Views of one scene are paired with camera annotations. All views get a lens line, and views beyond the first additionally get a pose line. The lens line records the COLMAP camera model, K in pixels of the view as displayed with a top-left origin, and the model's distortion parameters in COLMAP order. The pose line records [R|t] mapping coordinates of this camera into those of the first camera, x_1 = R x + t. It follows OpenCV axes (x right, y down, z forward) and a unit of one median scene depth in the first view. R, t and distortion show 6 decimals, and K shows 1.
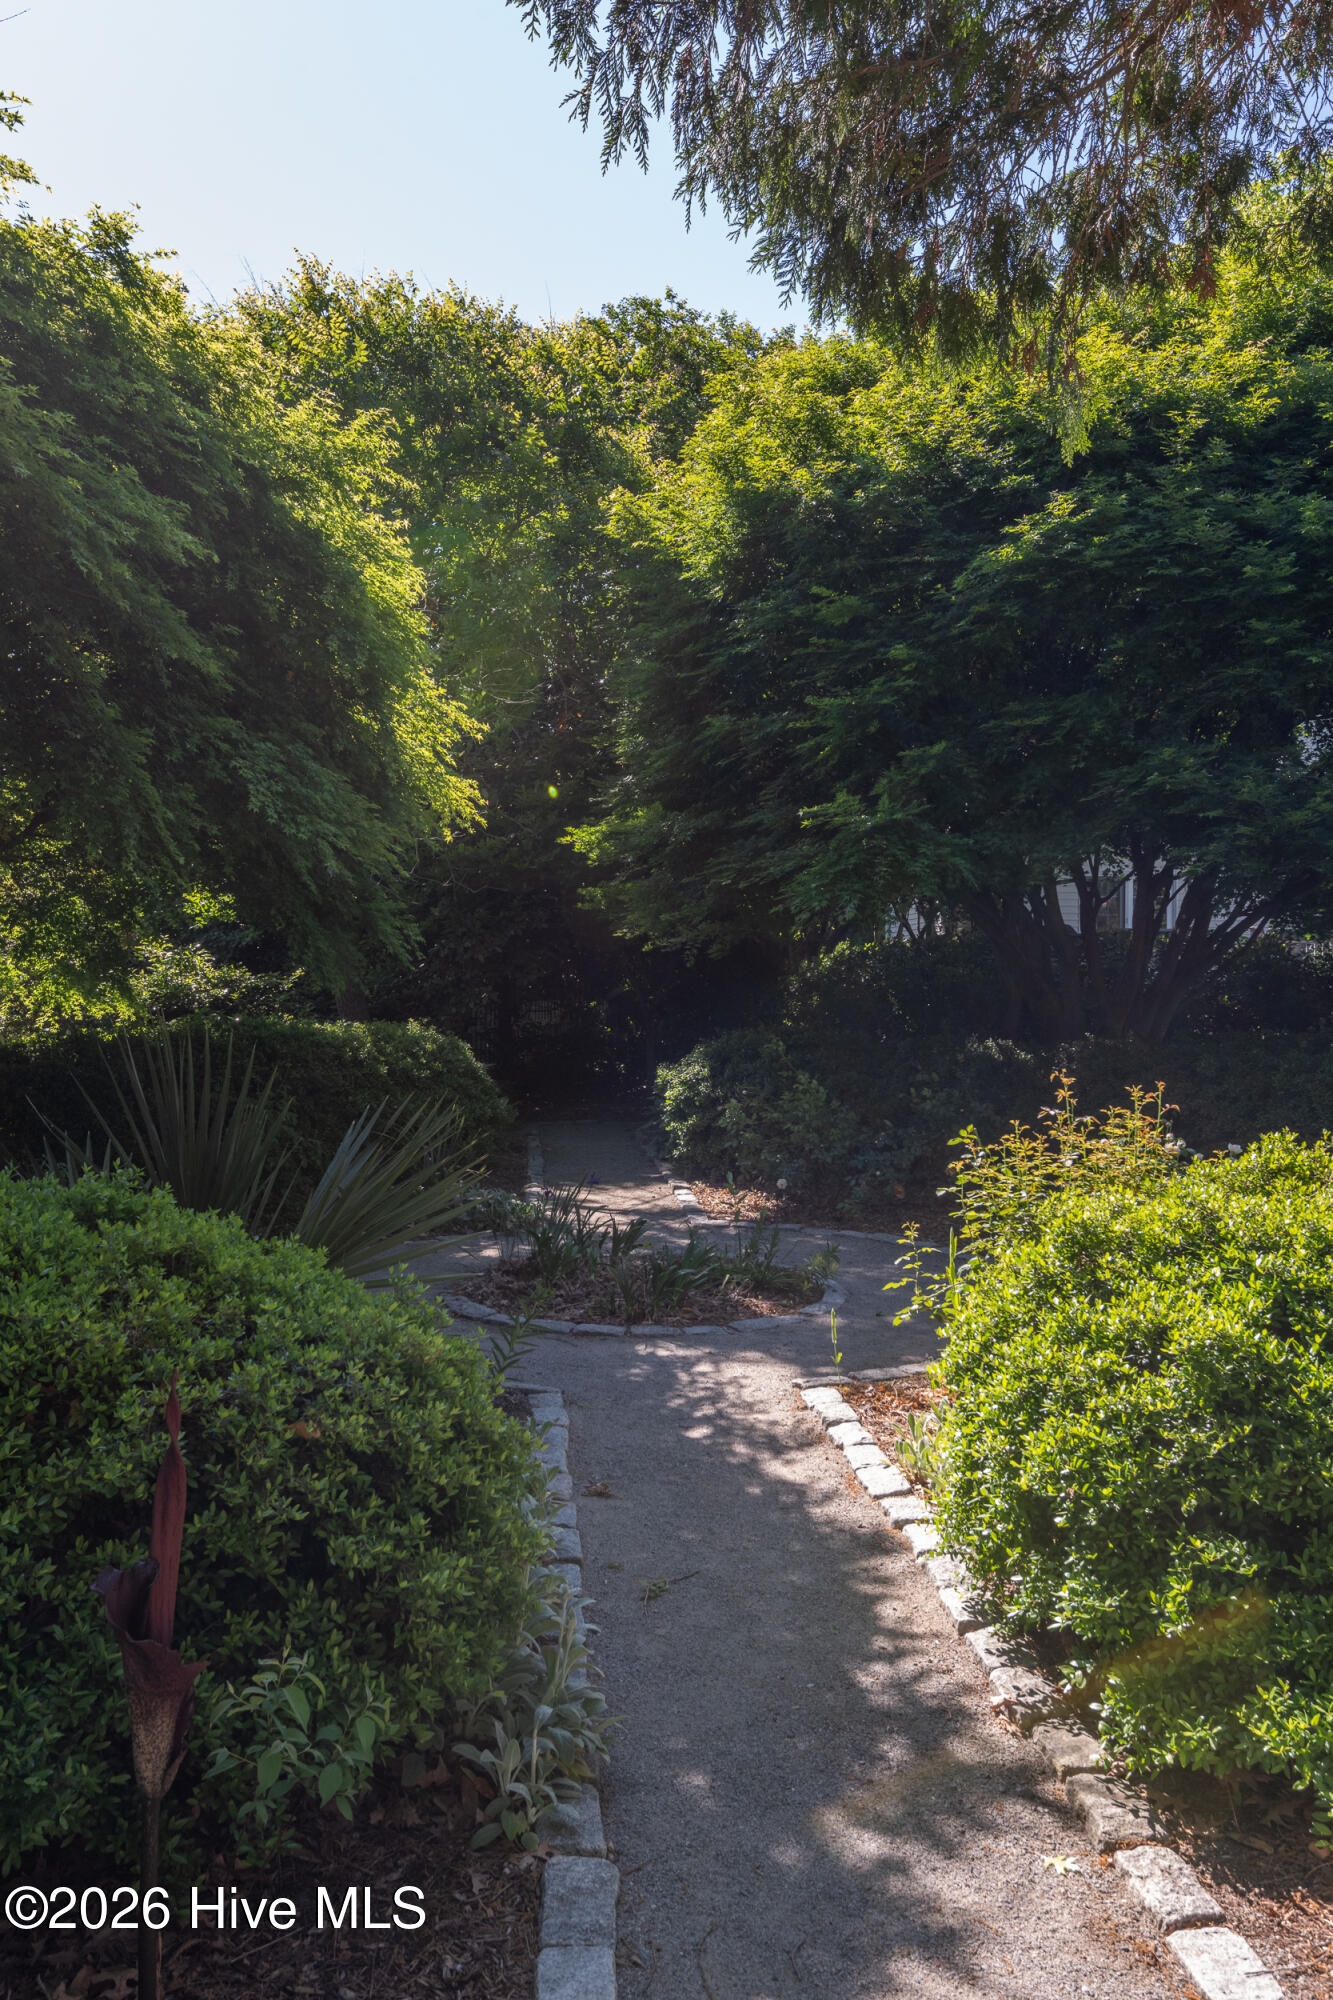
lens RADIAL K [[1534.8, 0, 666.5], [0, 1534.8, 1000.0], [0, 0, 1]] dist [0.000465, -0.000051]
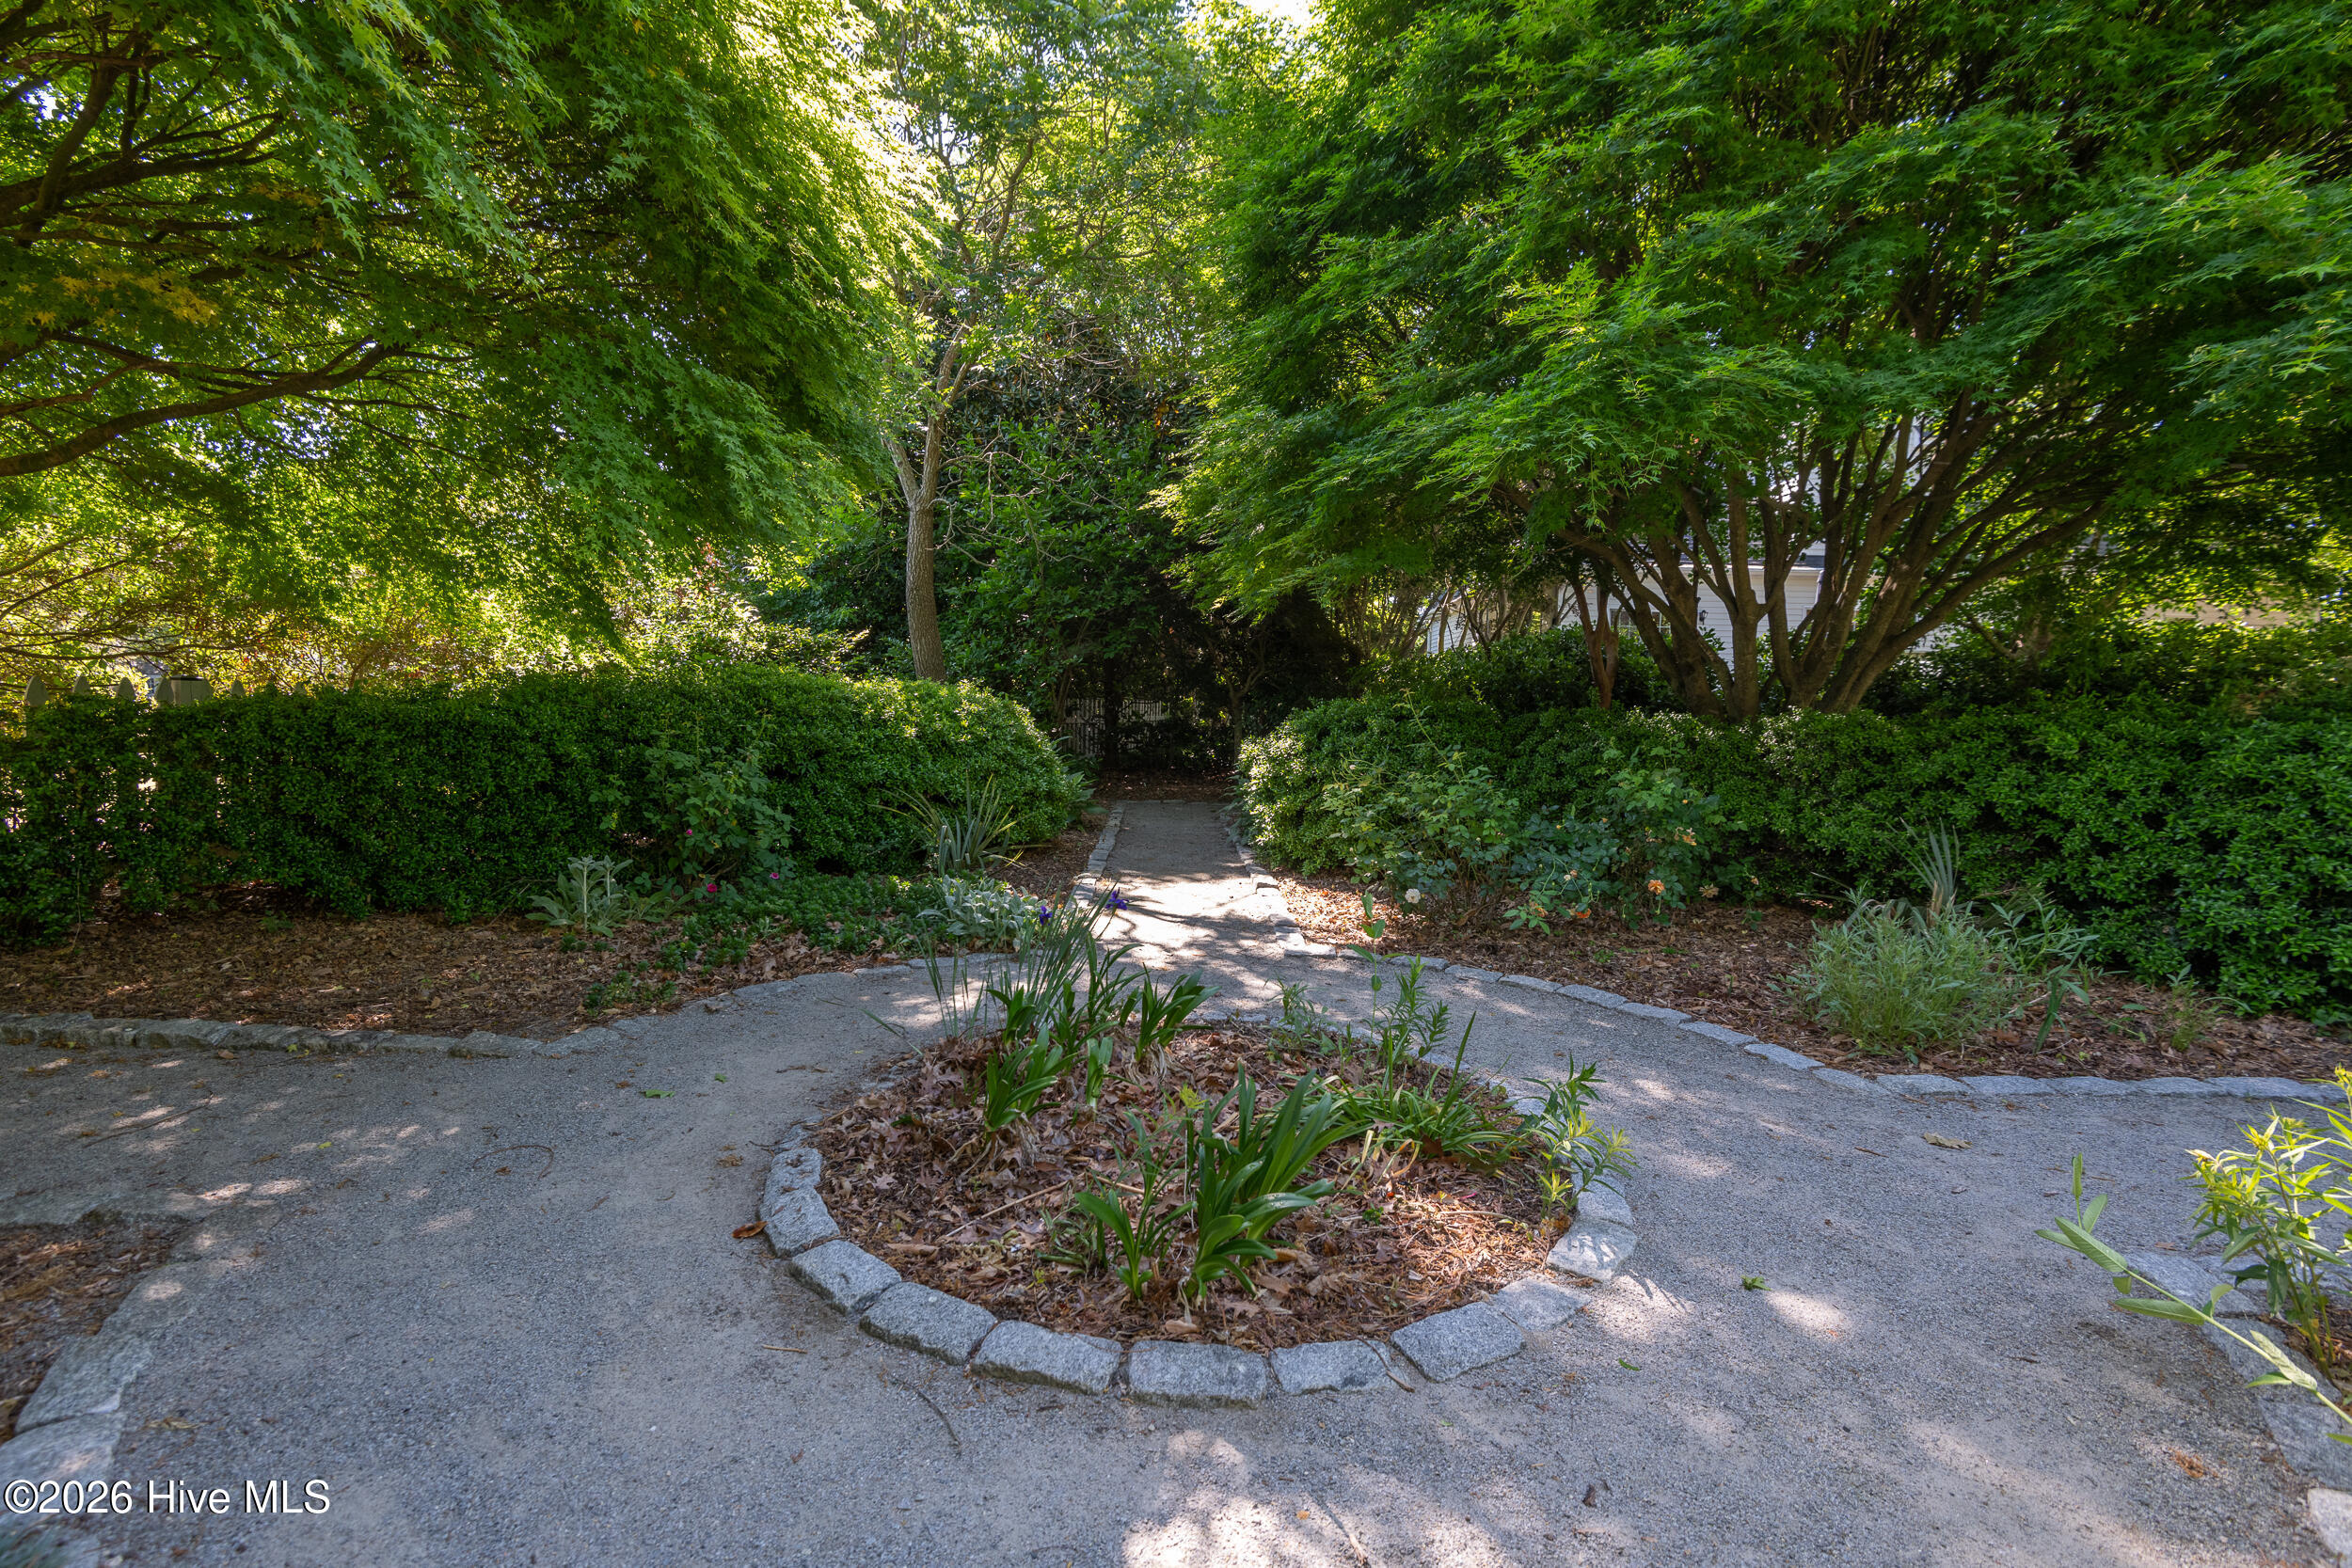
lens RADIAL K [[1101.5, 0, 1176.0], [0, 1101.5, 784.0], [0, 0, 1]] dist [0.017125, -0.000191]
pose [[0.997282, 0.026294, -0.068833, 0.000459], [-0.021675, 0.997517, 0.067014, 0.029240], [0.070424, -0.065340, 0.995375, 0.398540]]
